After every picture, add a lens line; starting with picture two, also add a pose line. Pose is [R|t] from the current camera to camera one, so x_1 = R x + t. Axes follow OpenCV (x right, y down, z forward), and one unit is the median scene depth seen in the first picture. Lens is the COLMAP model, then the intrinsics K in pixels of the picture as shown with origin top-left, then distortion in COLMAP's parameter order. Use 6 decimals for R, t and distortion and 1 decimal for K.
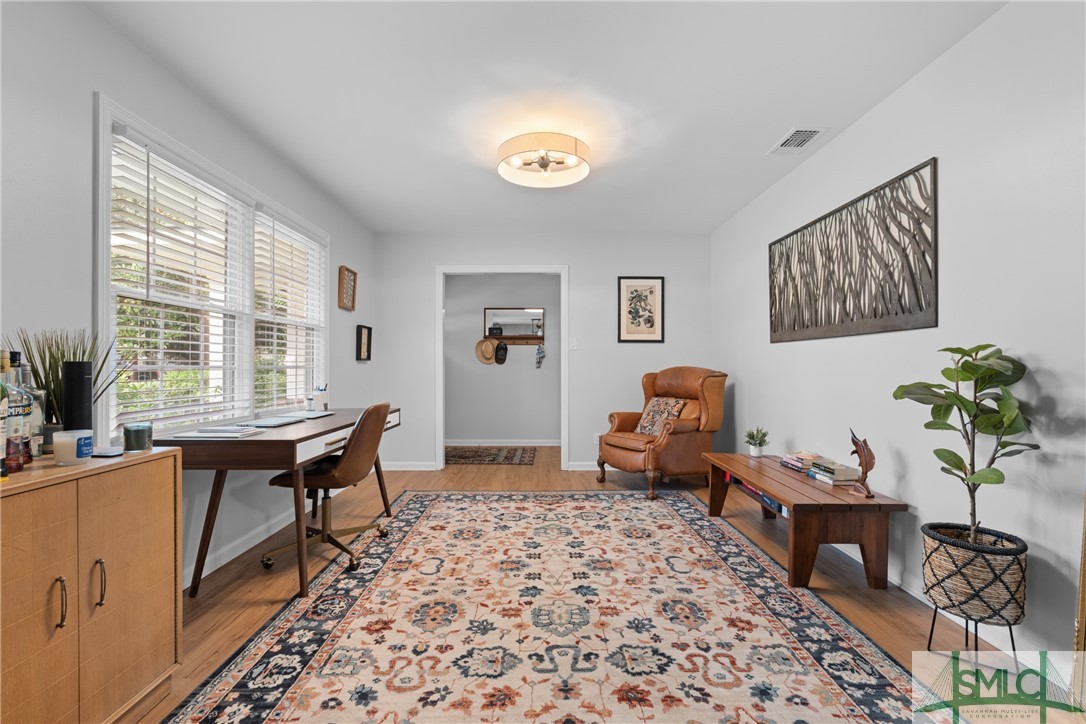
lens RADIAL K [[478.7, 0, 543.0], [0, 478.7, 362.0], [0, 0, 1]] dist [-0.001280, 0.000029]
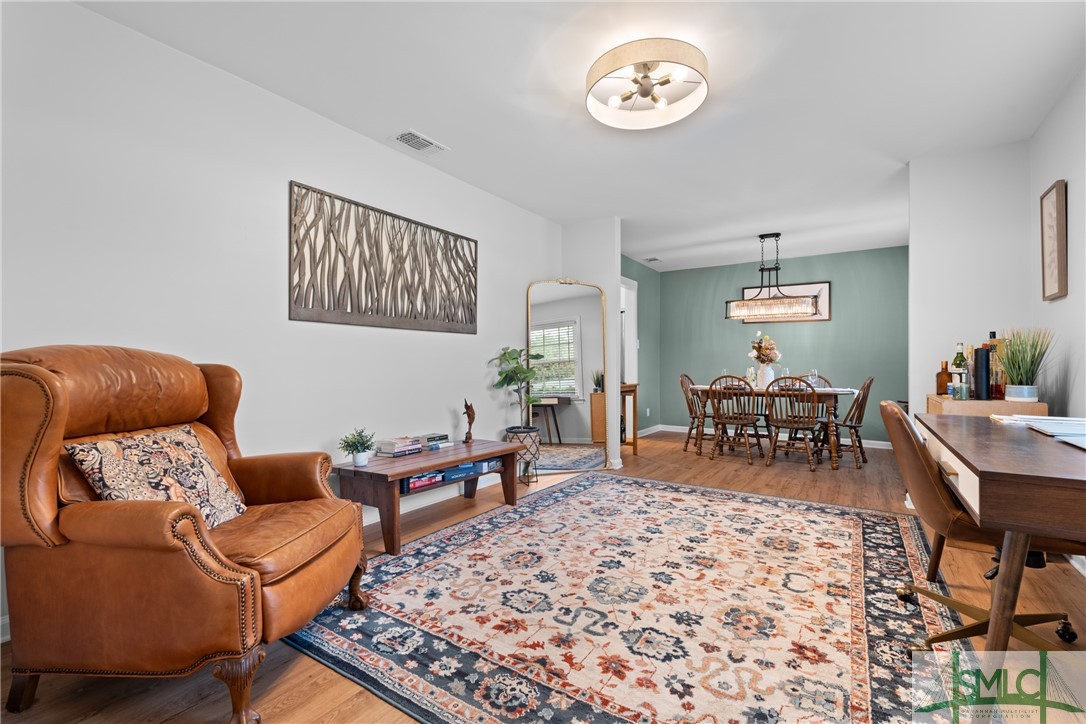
lens RADIAL K [[478.7, 0, 543.0], [0, 478.7, 362.0], [0, 0, 1]] dist [-0.001280, 0.000029]
pose [[-0.831889, 0.004580, 0.554924, -0.340460], [-0.003253, 0.999909, -0.013128, 0.046025], [-0.554933, -0.012726, -0.831798, 2.027794]]
